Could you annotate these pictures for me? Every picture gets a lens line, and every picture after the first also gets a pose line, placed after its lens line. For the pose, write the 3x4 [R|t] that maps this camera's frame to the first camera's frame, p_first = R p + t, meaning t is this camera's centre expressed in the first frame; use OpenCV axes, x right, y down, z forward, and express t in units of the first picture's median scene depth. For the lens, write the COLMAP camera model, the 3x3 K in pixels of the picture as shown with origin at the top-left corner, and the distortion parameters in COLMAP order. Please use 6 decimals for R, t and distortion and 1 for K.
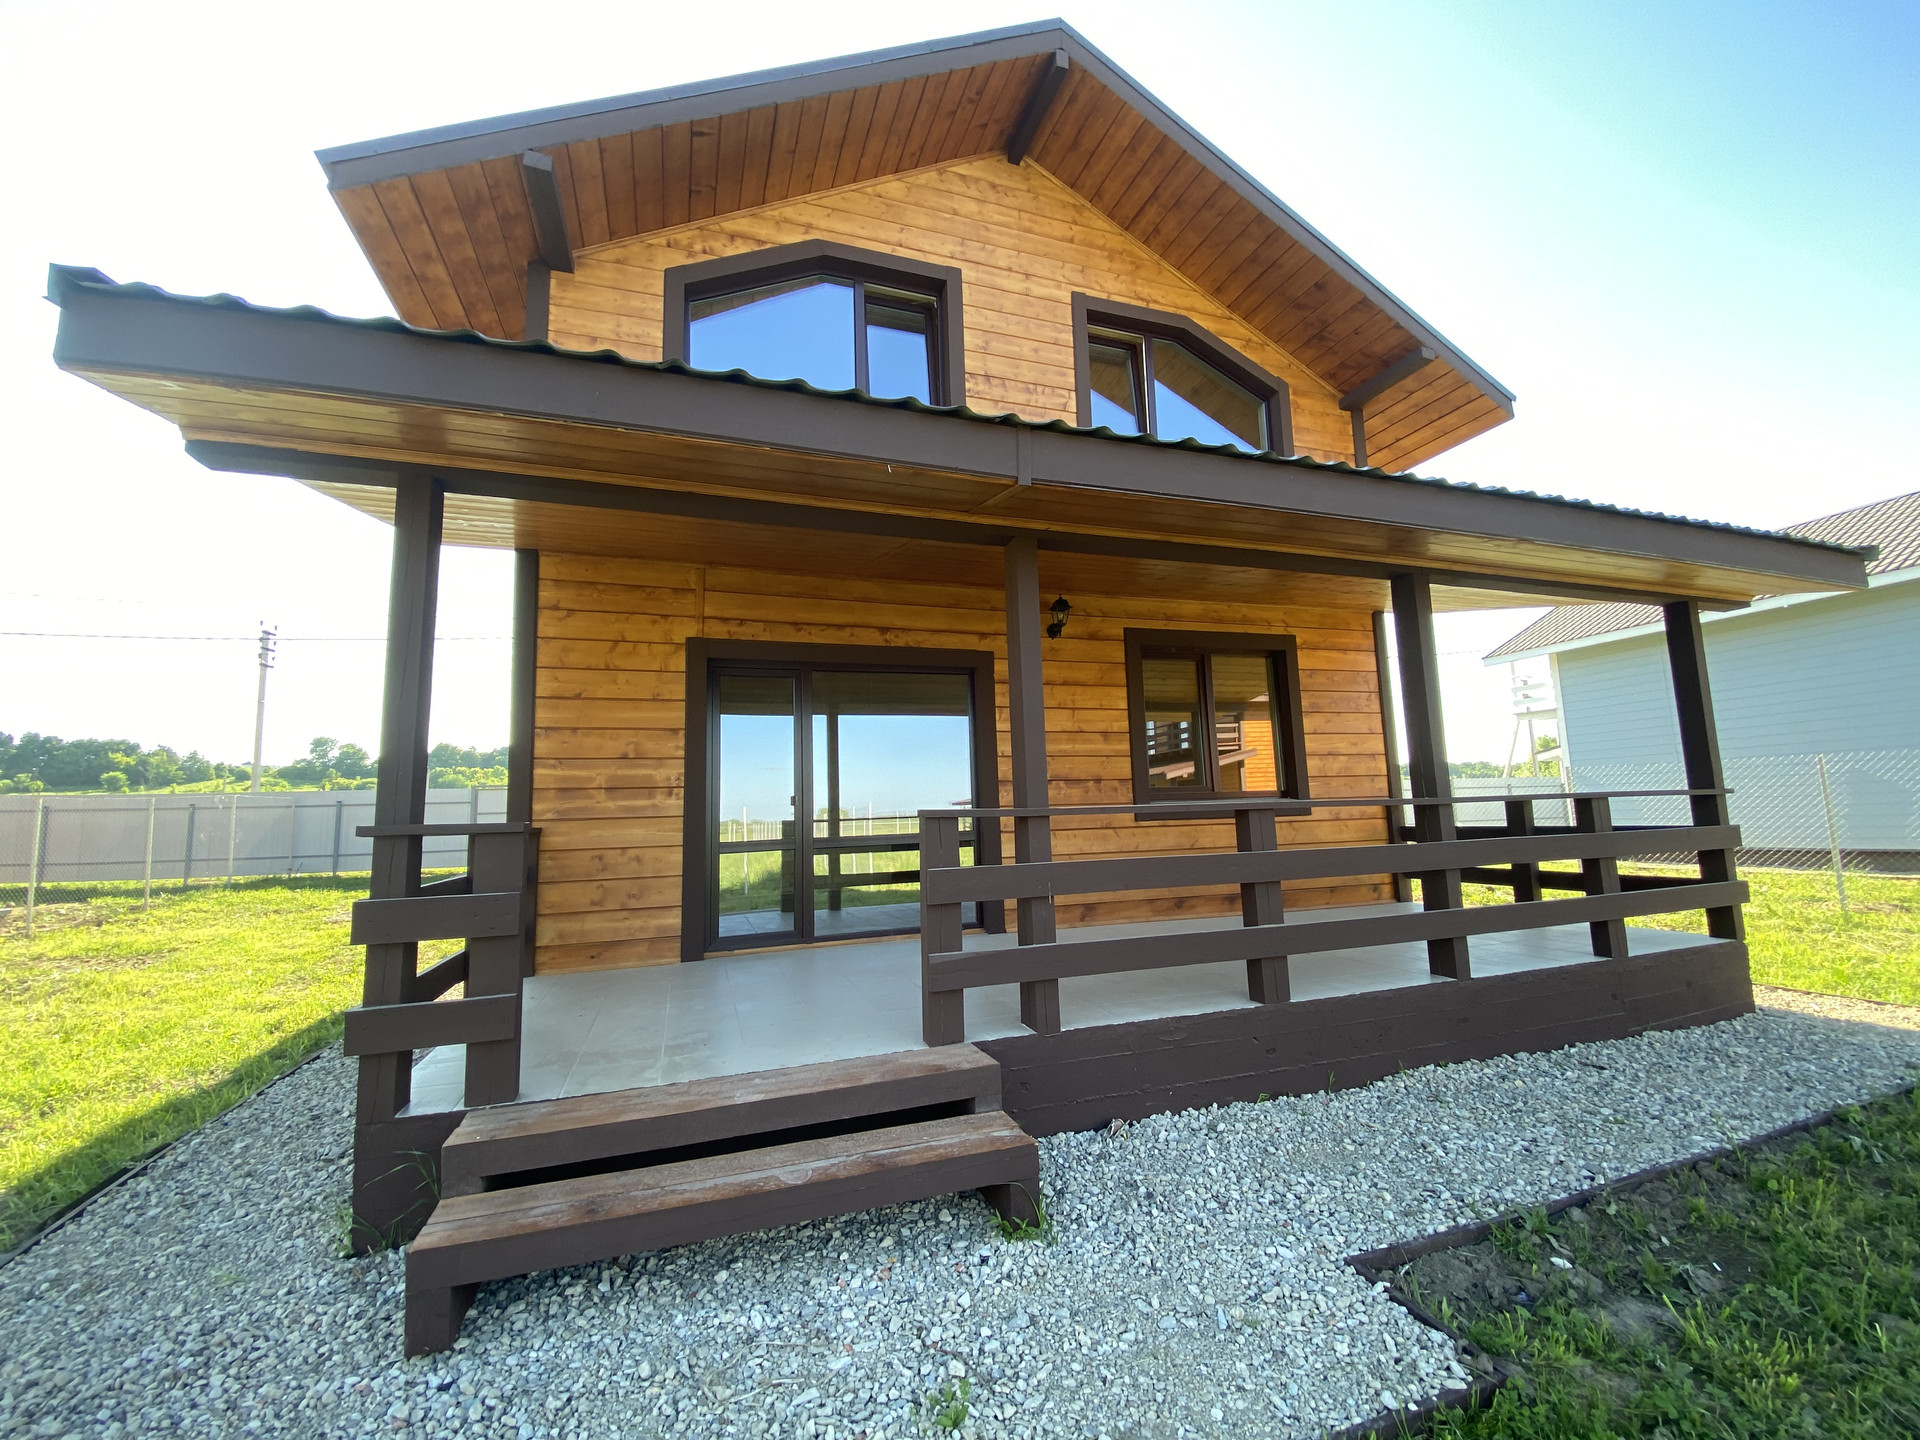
lens RADIAL K [[782.2, 0, 957.6], [0, 782.2, 721.3], [0, 0, 1]] dist [0.077411, -0.053503]
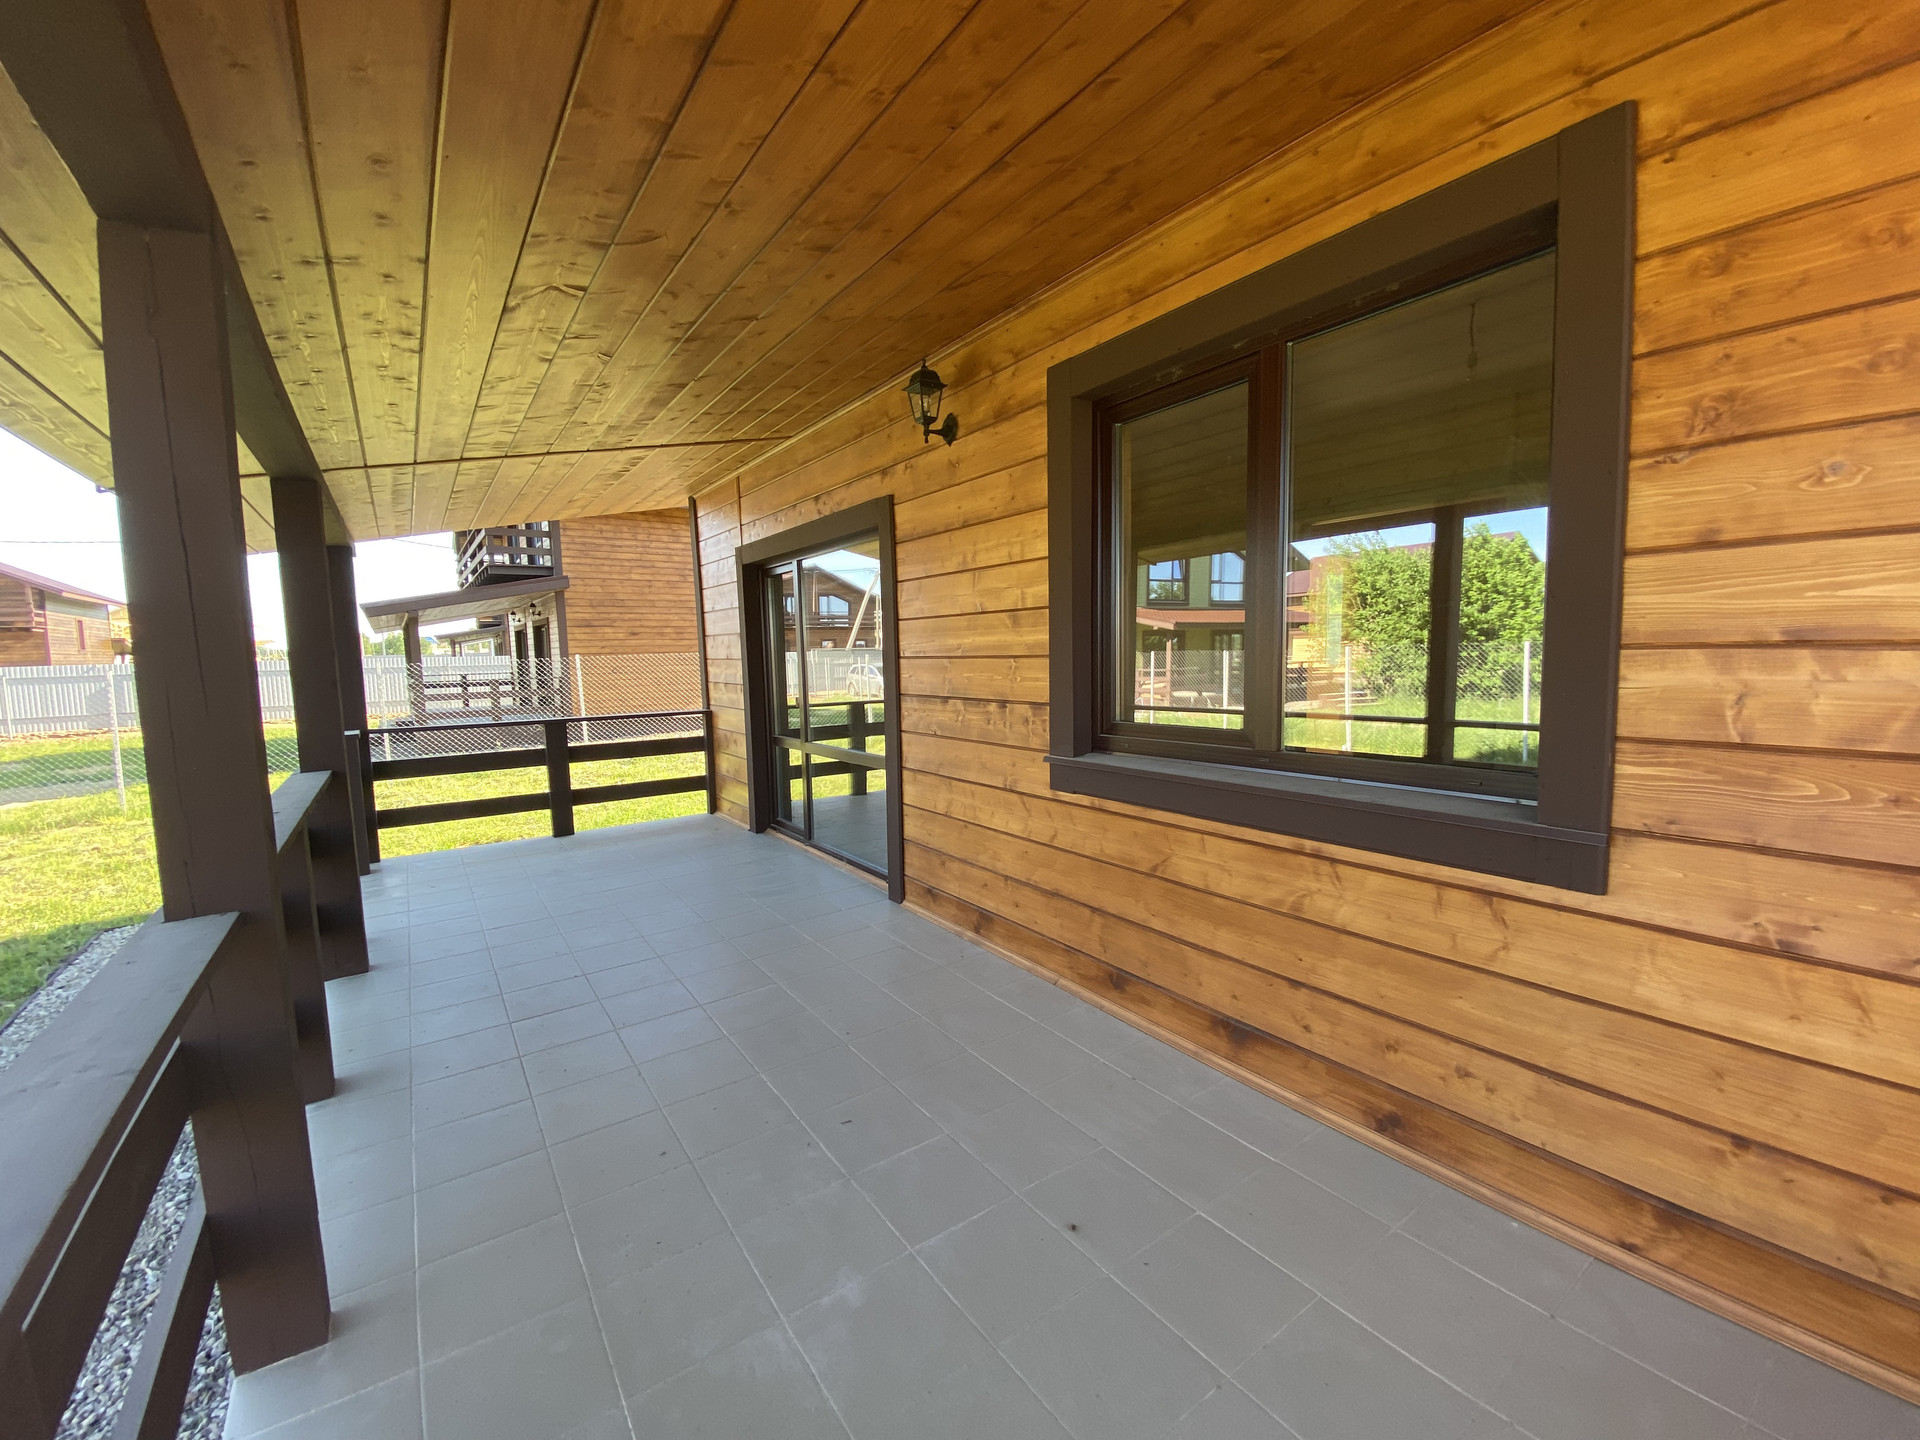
lens RADIAL K [[782.2, 0, 957.6], [0, 782.2, 721.3], [0, 0, 1]] dist [0.077411, -0.053503]
pose [[0.290093, 0.106810, -0.951019, 0.665857], [0.135362, 0.979182, 0.151263, 0.002922], [0.947377, -0.172612, 0.269596, 0.808283]]
